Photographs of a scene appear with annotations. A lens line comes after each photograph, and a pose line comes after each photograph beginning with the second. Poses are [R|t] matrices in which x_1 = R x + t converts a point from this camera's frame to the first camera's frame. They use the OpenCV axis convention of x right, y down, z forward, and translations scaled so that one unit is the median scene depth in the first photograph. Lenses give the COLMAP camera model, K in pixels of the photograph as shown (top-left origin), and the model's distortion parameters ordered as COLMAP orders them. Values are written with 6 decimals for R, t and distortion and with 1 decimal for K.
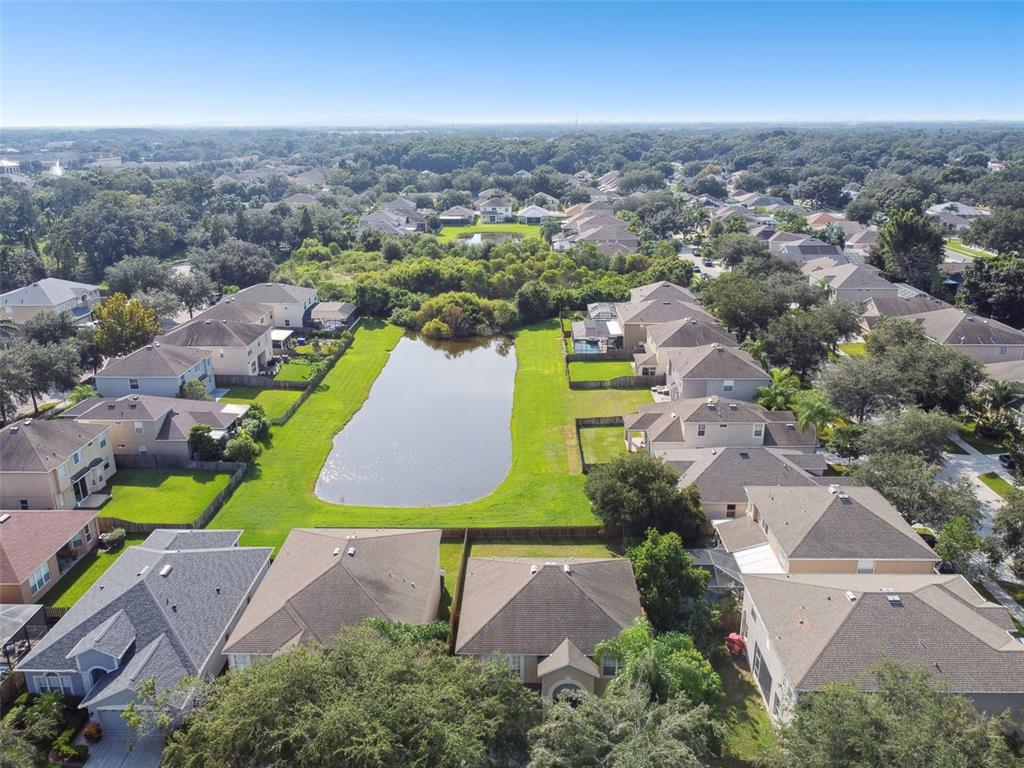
lens RADIAL K [[781.4, 0, 512.0], [0, 781.4, 384.0], [0, 0, 1]] dist [-0.004319, -0.007206]
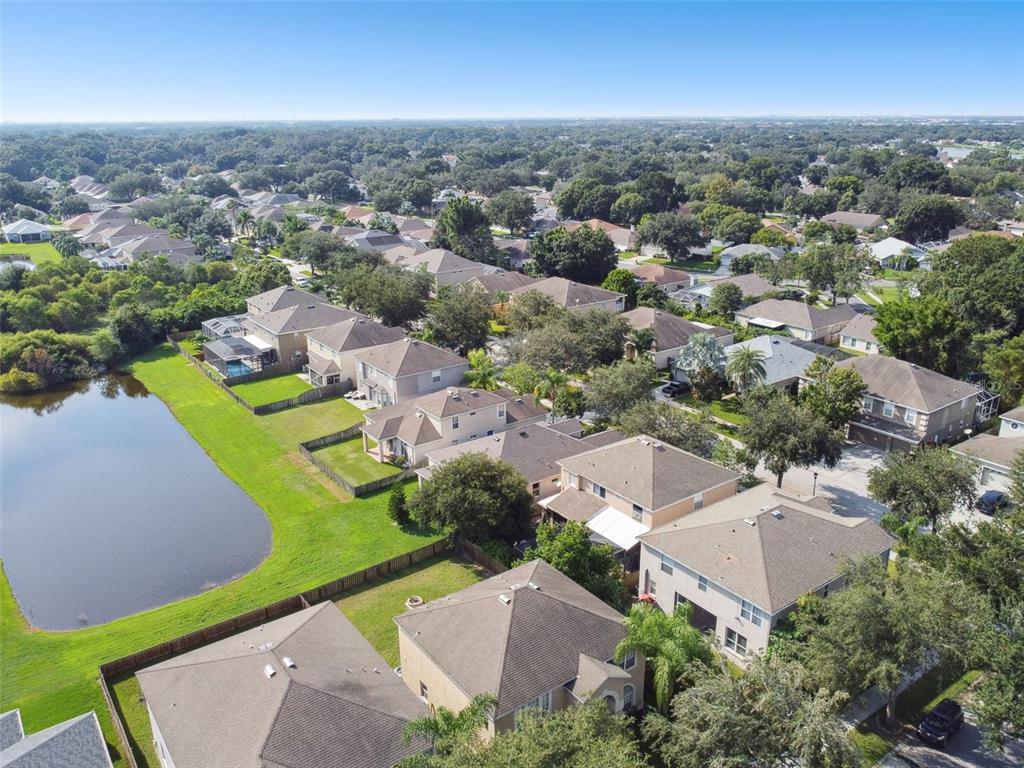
lens RADIAL K [[781.4, 0, 512.0], [0, 781.4, 384.0], [0, 0, 1]] dist [-0.004319, -0.007206]
pose [[0.794911, -0.192838, 0.575265, -0.175082], [0.192188, 0.979351, 0.062726, -0.025186], [-0.575483, 0.060698, 0.815558, 0.095426]]
